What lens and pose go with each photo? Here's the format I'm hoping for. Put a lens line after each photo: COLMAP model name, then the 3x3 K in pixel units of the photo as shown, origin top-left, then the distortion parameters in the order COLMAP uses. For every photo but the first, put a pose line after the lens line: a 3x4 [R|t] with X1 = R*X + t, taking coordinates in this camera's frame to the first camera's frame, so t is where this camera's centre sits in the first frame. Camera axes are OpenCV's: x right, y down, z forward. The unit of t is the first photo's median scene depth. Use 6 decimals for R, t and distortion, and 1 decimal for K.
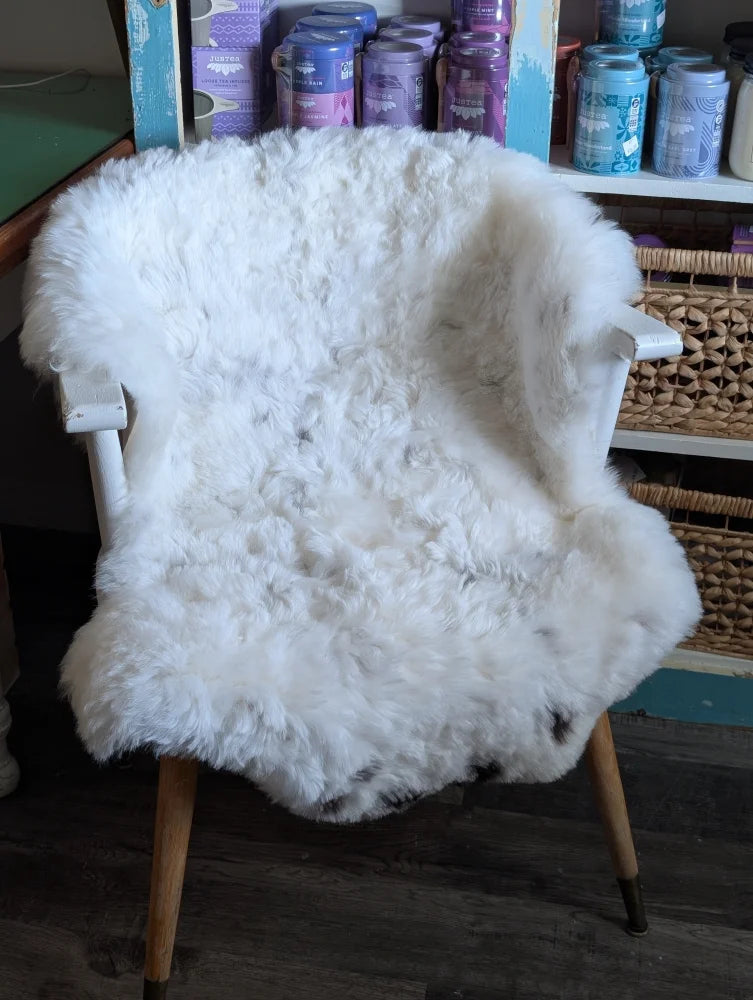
lens RADIAL K [[1482.5, 0, 385.9], [0, 1482.5, 484.2], [0, 0, 1]] dist [-0.017071, 0.000000]
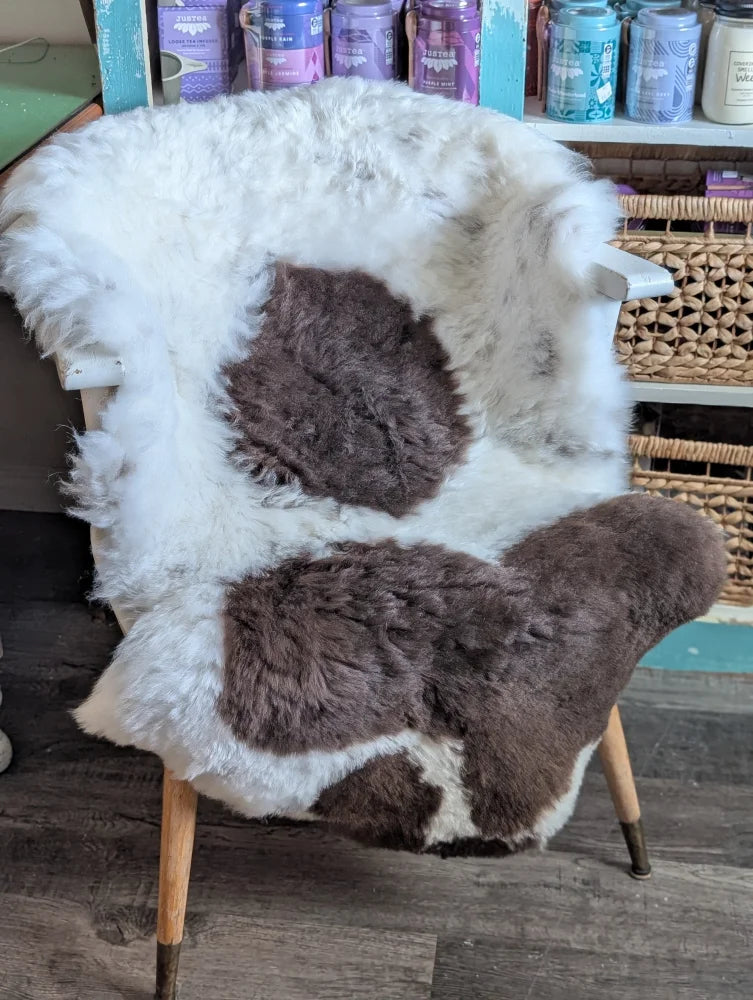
lens RADIAL K [[1482.5, 0, 374.9], [0, 1482.5, 499.6], [0, 0, 1]] dist [-0.017071, 0.000000]
pose [[0.998602, -0.040617, 0.033817, -0.033507], [0.040038, 0.999043, 0.017631, 0.021496], [-0.034501, -0.016252, 0.999273, 0.003247]]
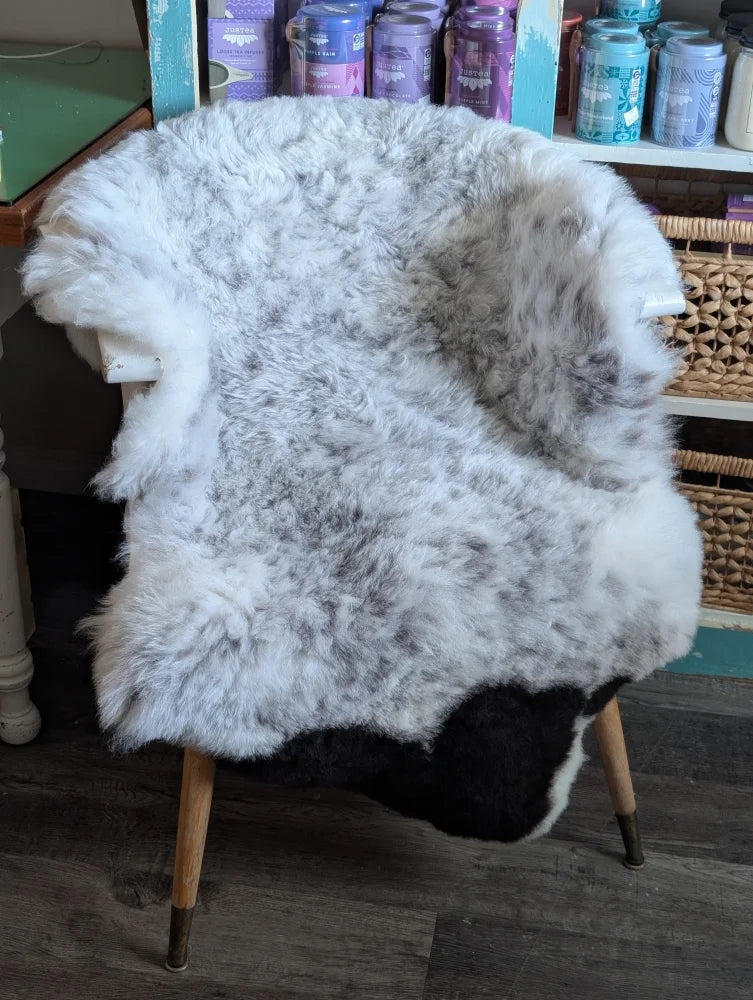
lens RADIAL K [[1482.5, 0, 381.1], [0, 1482.5, 505.0], [0, 0, 1]] dist [-0.017071, 0.000000]
pose [[0.999852, 0.000504, 0.017169, -0.028096], [-0.000924, 0.999700, 0.024471, 0.019375], [-0.017151, -0.024484, 0.999553, -0.044531]]
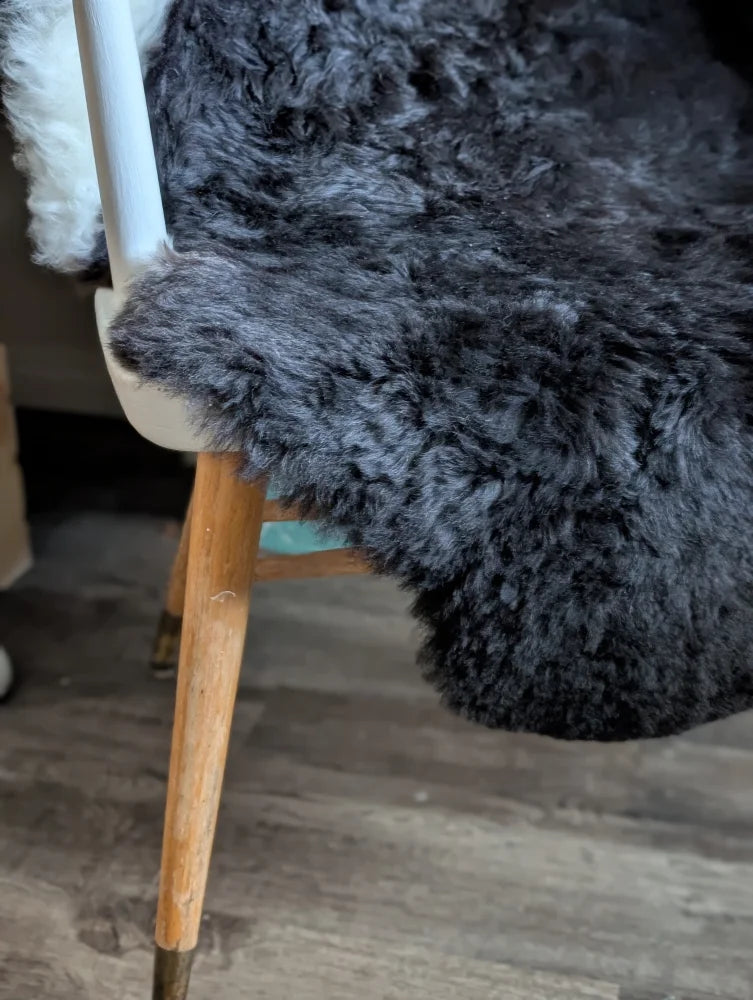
lens RADIAL K [[1482.5, 0, 393.9], [0, 1482.5, 493.9], [0, 0, 1]] dist [-0.017071, 0.000000]
pose [[0.997538, 0.019964, -0.067231, -0.026075], [-0.024037, 0.997889, -0.060331, 0.161049], [0.065884, 0.061799, 0.995912, 0.345204]]
